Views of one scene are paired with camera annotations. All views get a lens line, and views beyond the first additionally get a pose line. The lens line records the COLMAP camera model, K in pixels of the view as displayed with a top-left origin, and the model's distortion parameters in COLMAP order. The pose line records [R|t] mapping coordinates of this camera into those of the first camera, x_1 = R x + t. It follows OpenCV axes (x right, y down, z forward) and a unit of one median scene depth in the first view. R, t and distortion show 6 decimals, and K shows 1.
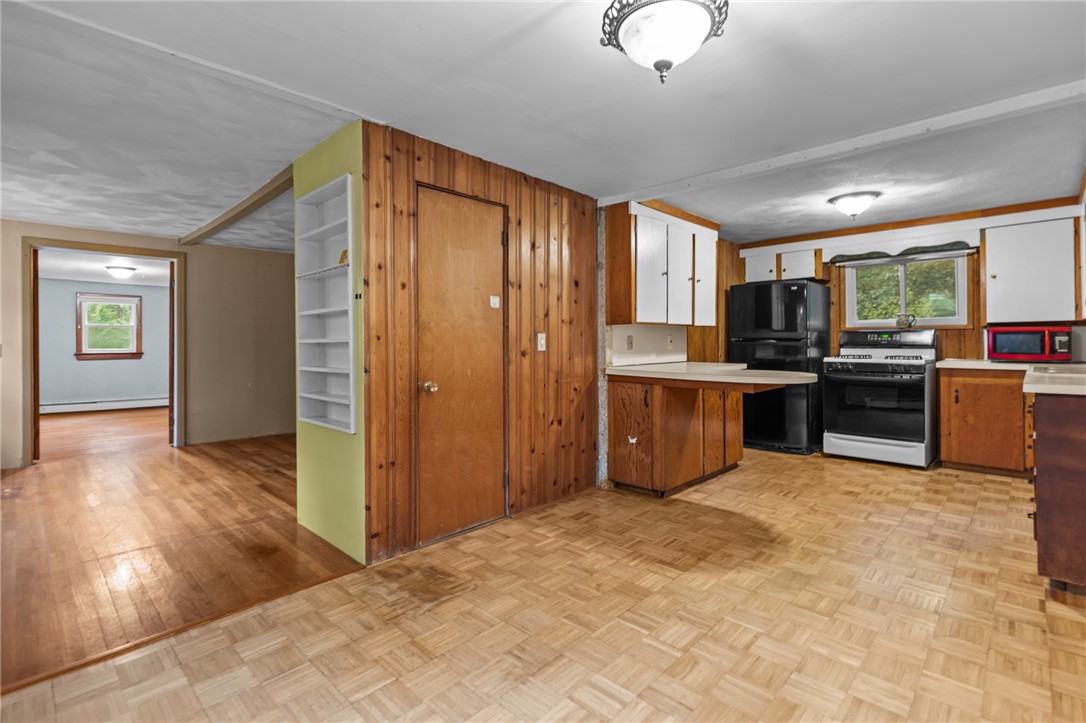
lens RADIAL K [[509.1, 0, 546.5], [0, 509.1, 339.5], [0, 0, 1]] dist [0.007458, -0.001716]
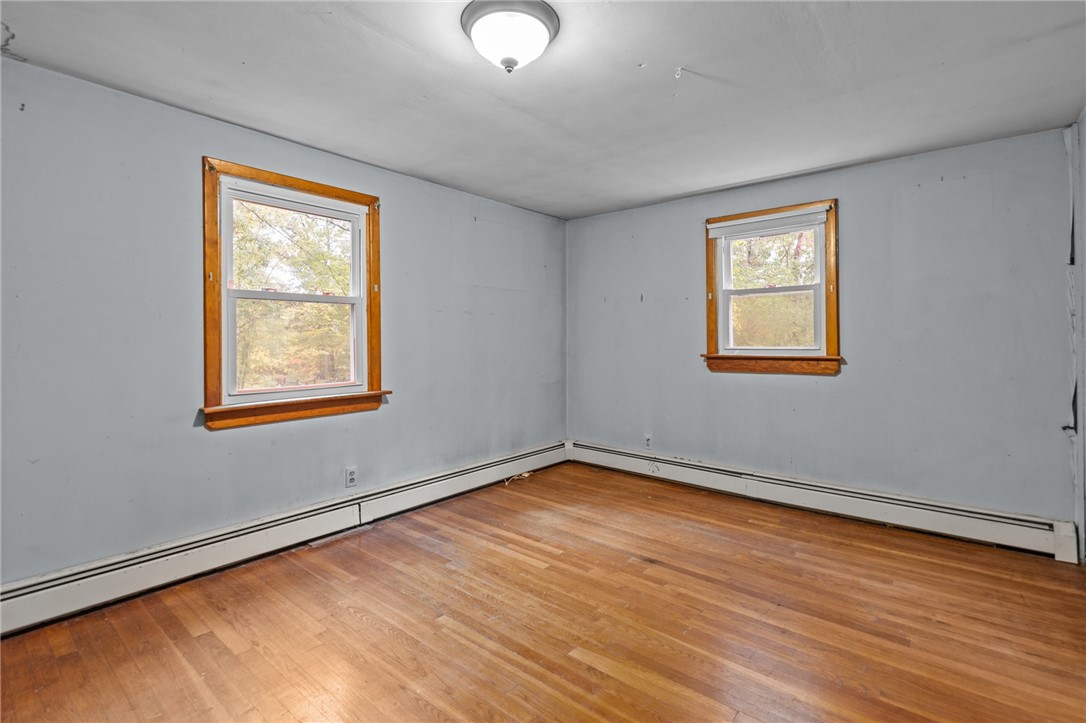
lens RADIAL K [[509.1, 0, 536.5], [0, 509.1, 336.4], [0, 0, 1]] dist [0.007458, -0.001716]
pose [[0.062320, -0.005450, -0.998041, -0.997103], [0.009651, 0.999942, -0.004857, 0.023420], [0.998010, -0.009330, 0.062369, 1.683510]]
